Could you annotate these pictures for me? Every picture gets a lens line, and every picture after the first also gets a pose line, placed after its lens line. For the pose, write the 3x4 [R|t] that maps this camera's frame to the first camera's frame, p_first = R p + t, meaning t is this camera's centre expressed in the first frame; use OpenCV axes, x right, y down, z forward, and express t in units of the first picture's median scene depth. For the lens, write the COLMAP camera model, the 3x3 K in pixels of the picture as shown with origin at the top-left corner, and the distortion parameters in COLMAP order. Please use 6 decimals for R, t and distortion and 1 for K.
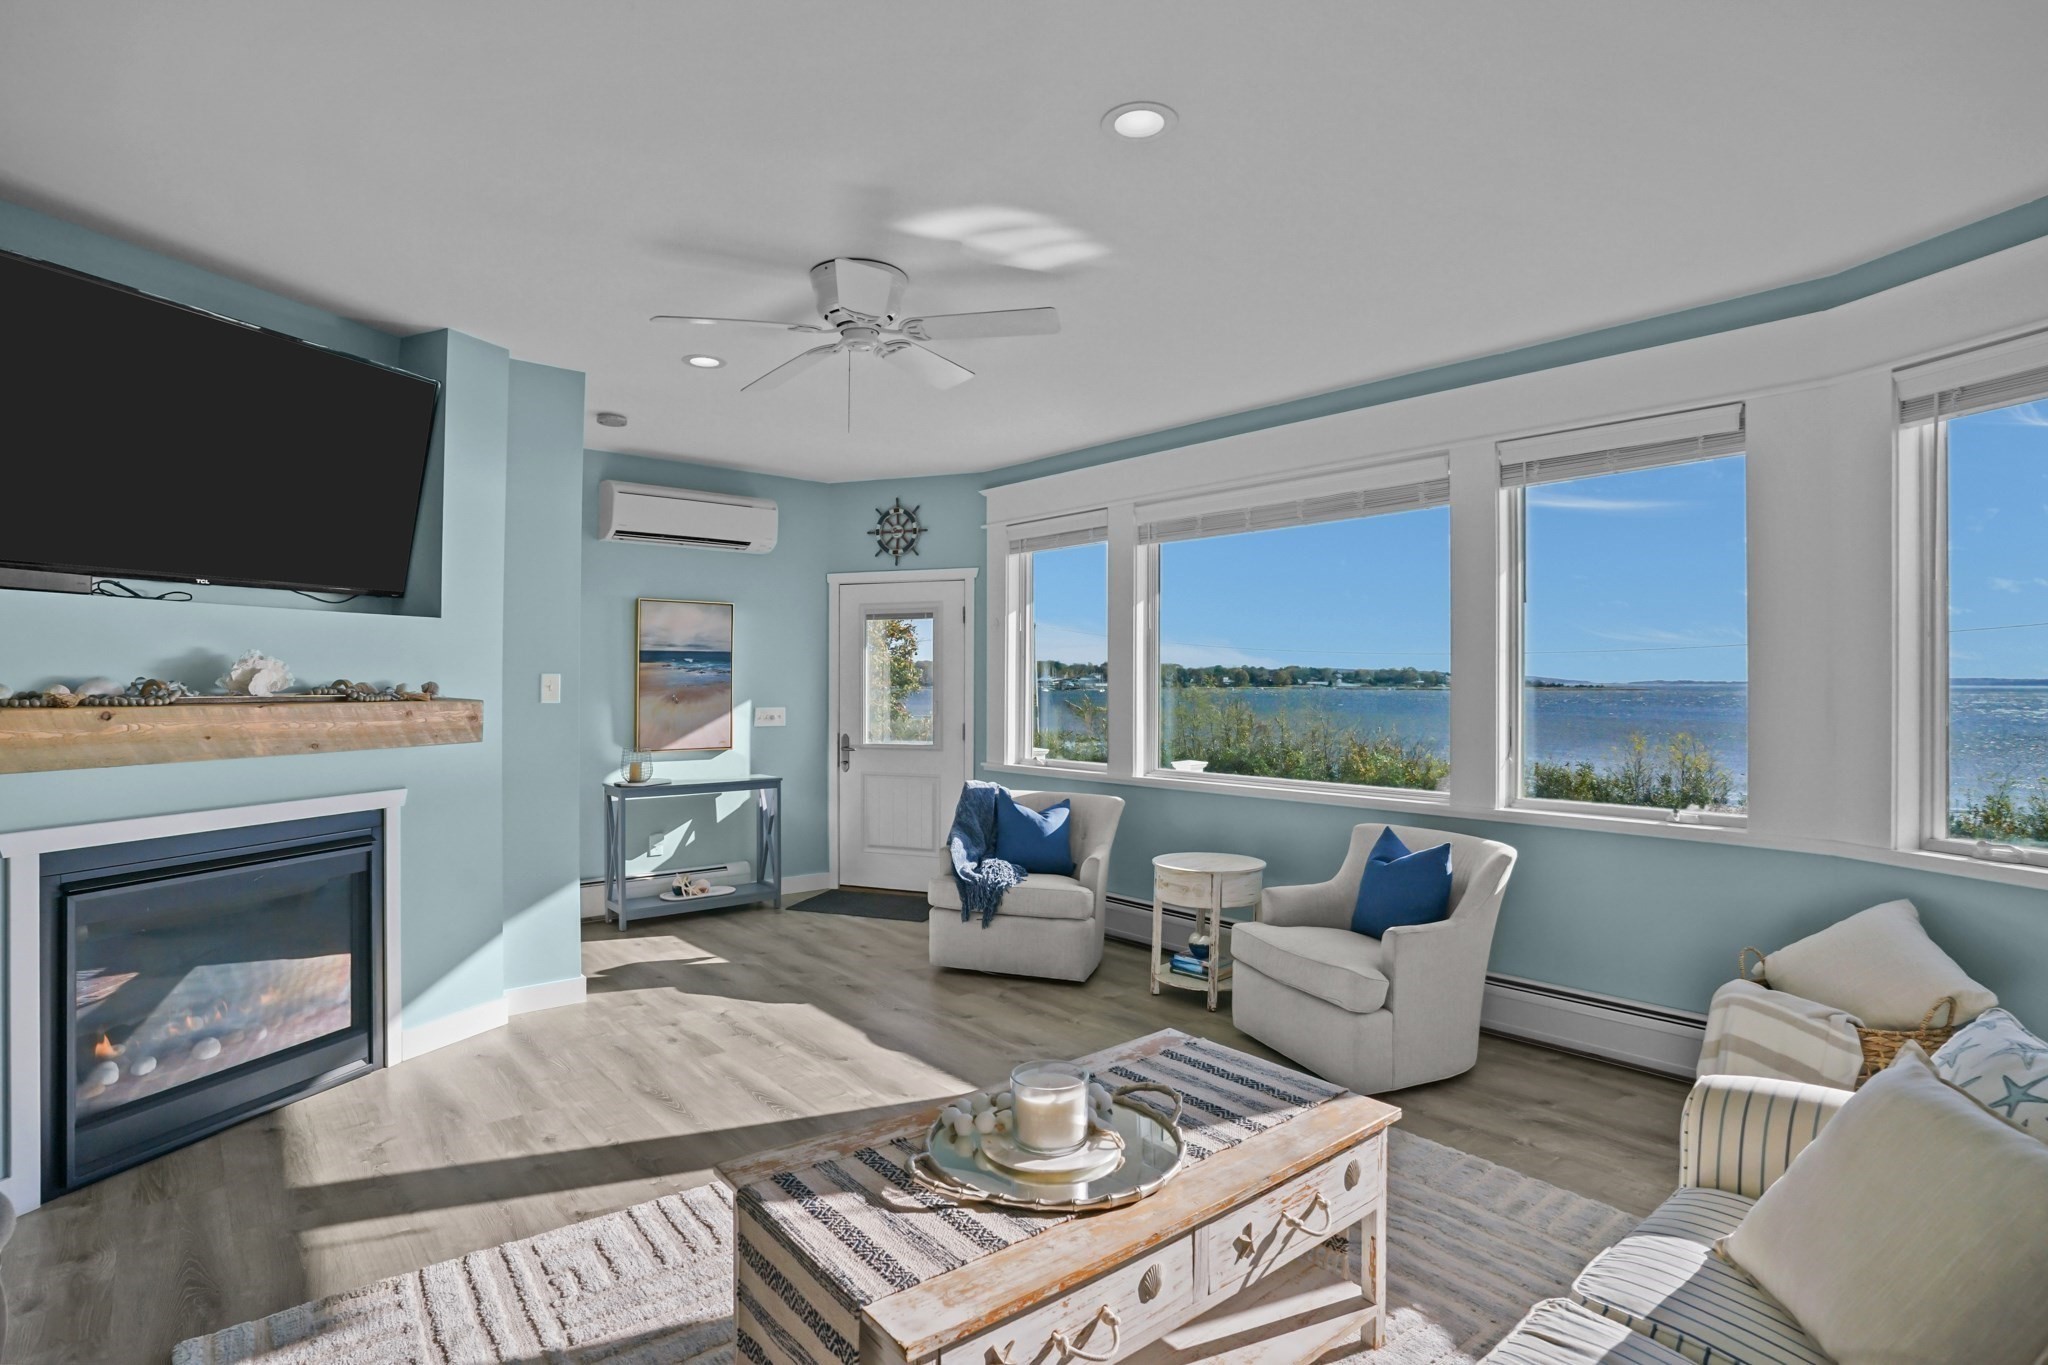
lens RADIAL K [[1025.9, 0, 1024.0], [0, 1025.9, 682.5], [0, 0, 1]] dist [-0.099648, 0.055755]
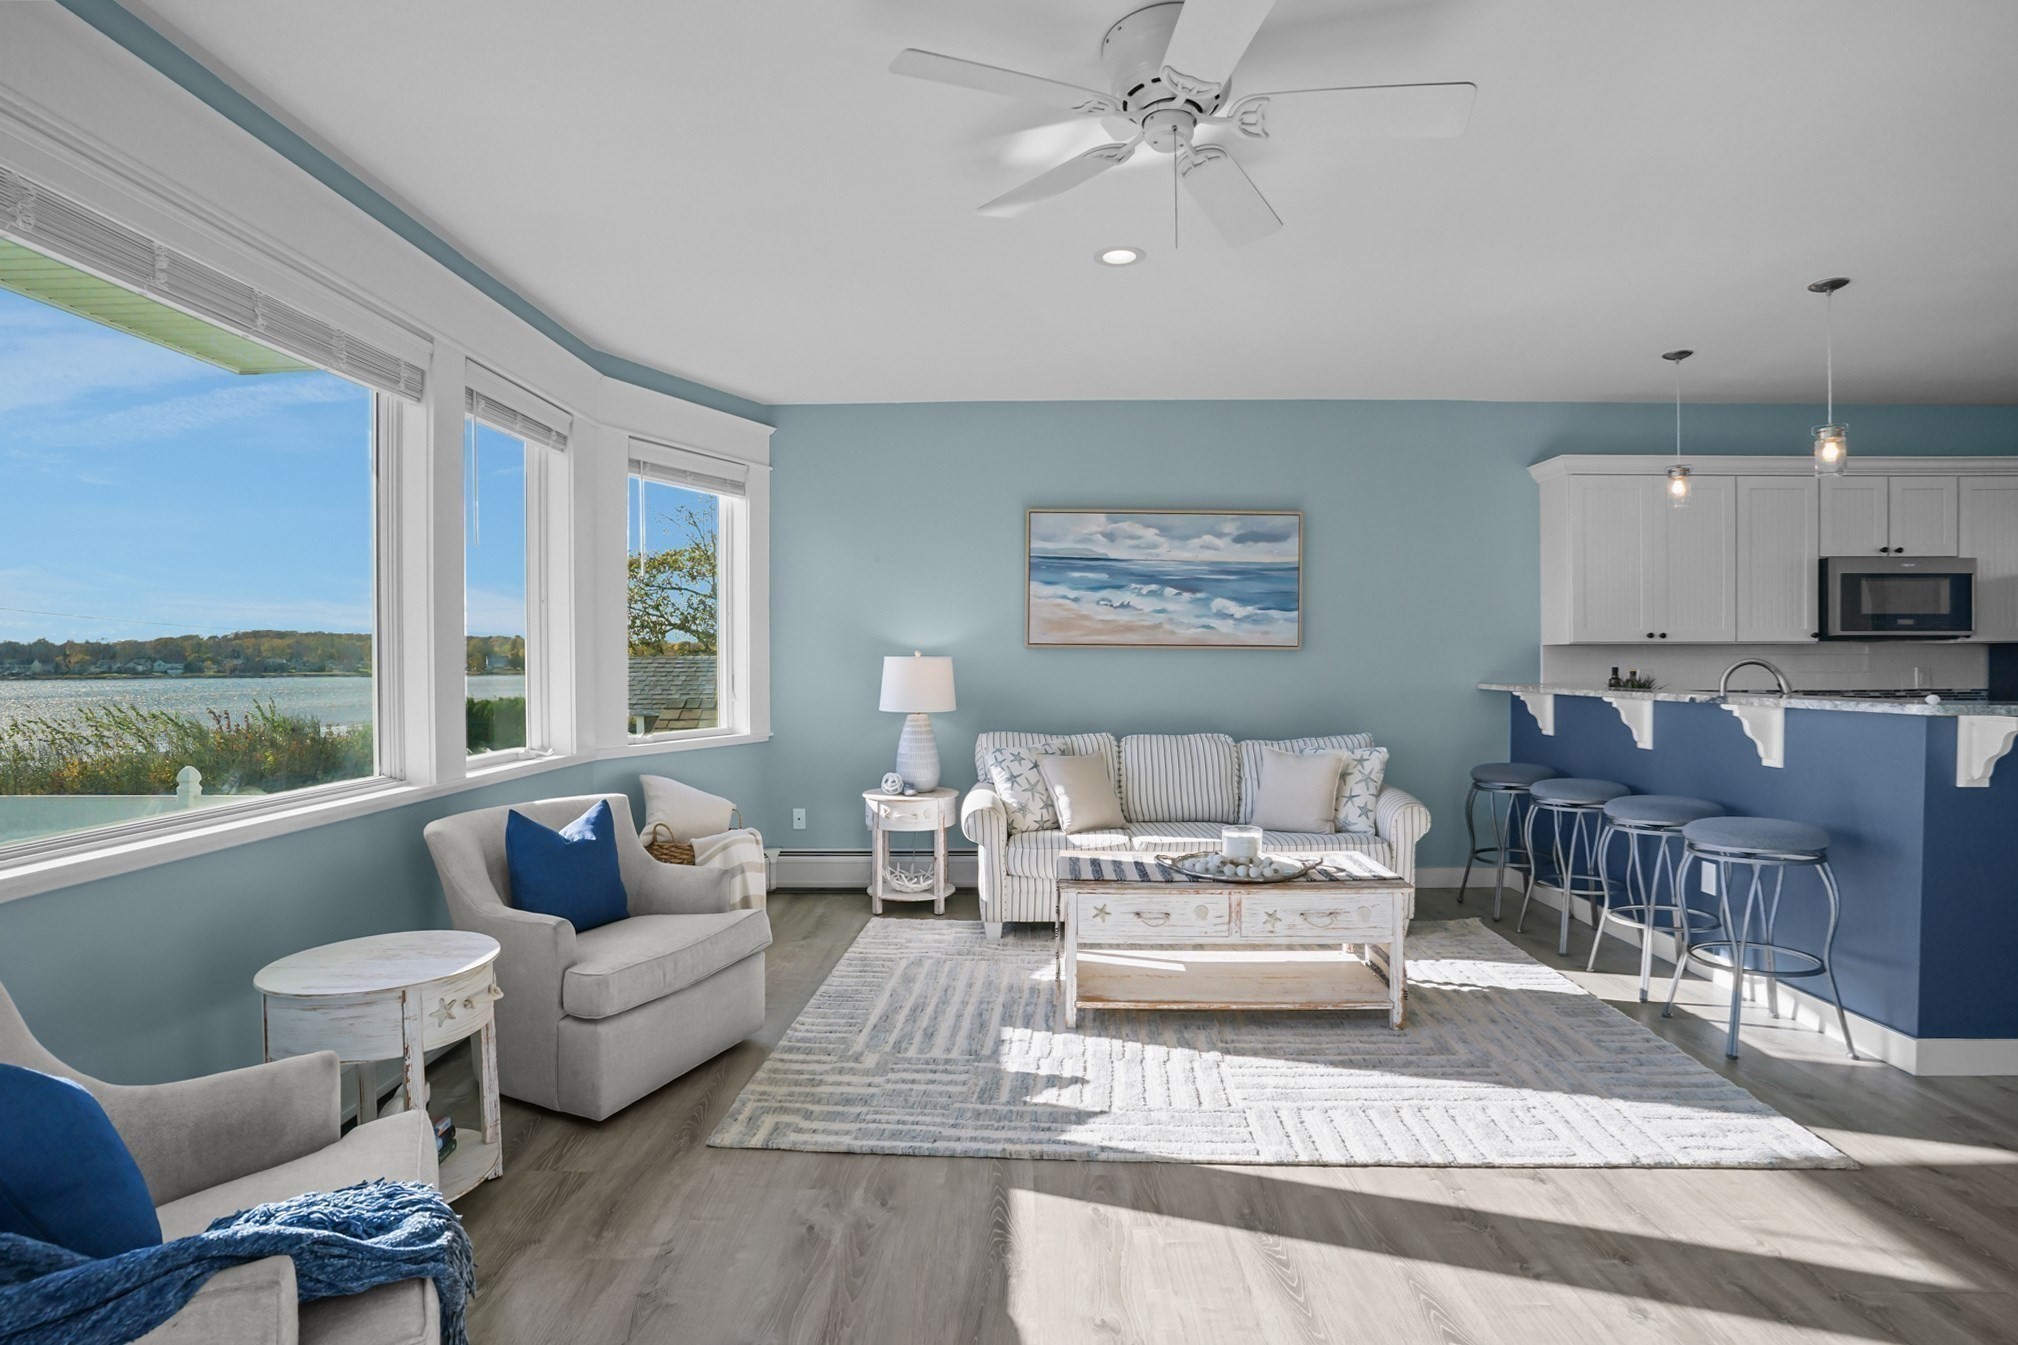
lens RADIAL K [[1006.7, 0, 1003.1], [0, 1006.7, 667.9], [0, 0, 1]] dist [-0.083014, 0.038881]
pose [[-0.744077, -0.005132, 0.668074, -0.317925], [0.002923, 0.999936, 0.010936, 0.017176], [-0.668088, 0.010090, -0.744014, 0.939049]]
